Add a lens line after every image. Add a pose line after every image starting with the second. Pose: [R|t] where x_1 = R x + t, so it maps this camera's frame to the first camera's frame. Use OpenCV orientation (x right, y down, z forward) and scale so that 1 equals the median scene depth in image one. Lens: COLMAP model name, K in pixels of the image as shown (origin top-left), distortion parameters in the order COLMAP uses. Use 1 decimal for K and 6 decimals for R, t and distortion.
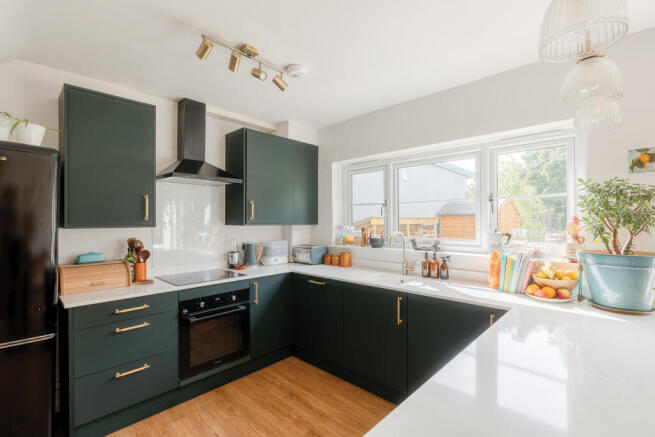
lens RADIAL K [[302.1, 0, 327.5], [0, 302.1, 218.5], [0, 0, 1]] dist [0.000868, 0.001142]
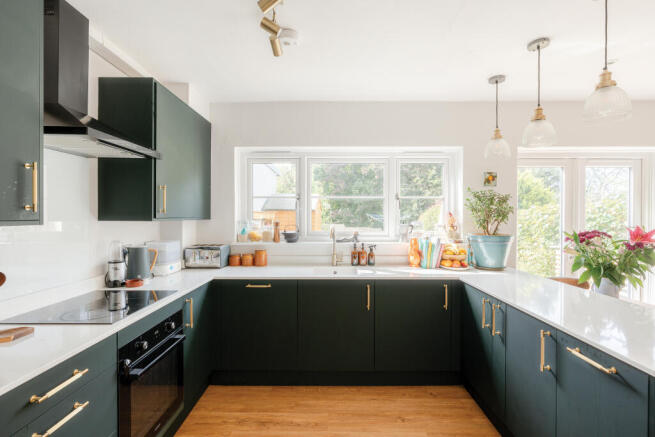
lens RADIAL K [[309.6, 0, 327.5], [0, 309.6, 215.9], [0, 0, 1]] dist [-0.001826, 0.000456]
pose [[0.730090, 0.002060, 0.683348, -0.535132], [-0.006956, 0.999966, 0.004417, 0.006981], [-0.683316, -0.007978, 0.730080, 0.244656]]
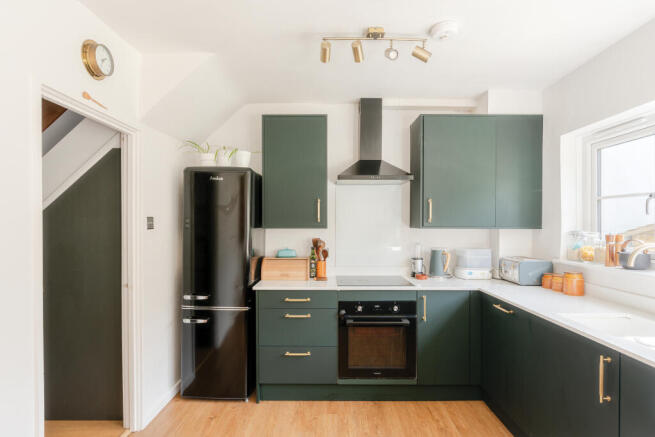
lens RADIAL K [[352.3, 0, 327.1], [0, 352.3, 224.2], [0, 0, 1]] dist [0.000254, 0.000116]
pose [[0.686299, 0.006210, -0.727293, 0.310225], [0.001650, 0.999948, 0.010095, 0.000719], [0.727318, -0.008128, 0.686253, 0.134227]]
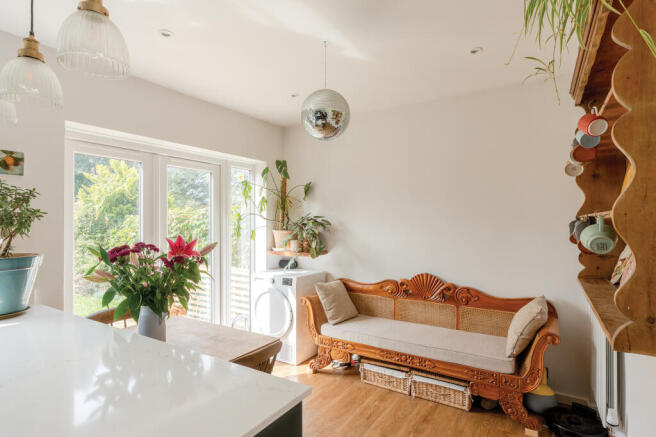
lens RADIAL K [[350.9, 0, 328.0], [0, 350.9, 218.5], [0, 0, 1]] dist [0.001431, 0.000481]
pose [[-0.189076, 0.011689, 0.981893, -0.200753], [-0.000071, 0.999929, -0.011918, 0.004639], [-0.981963, -0.002323, -0.189061, 0.122864]]
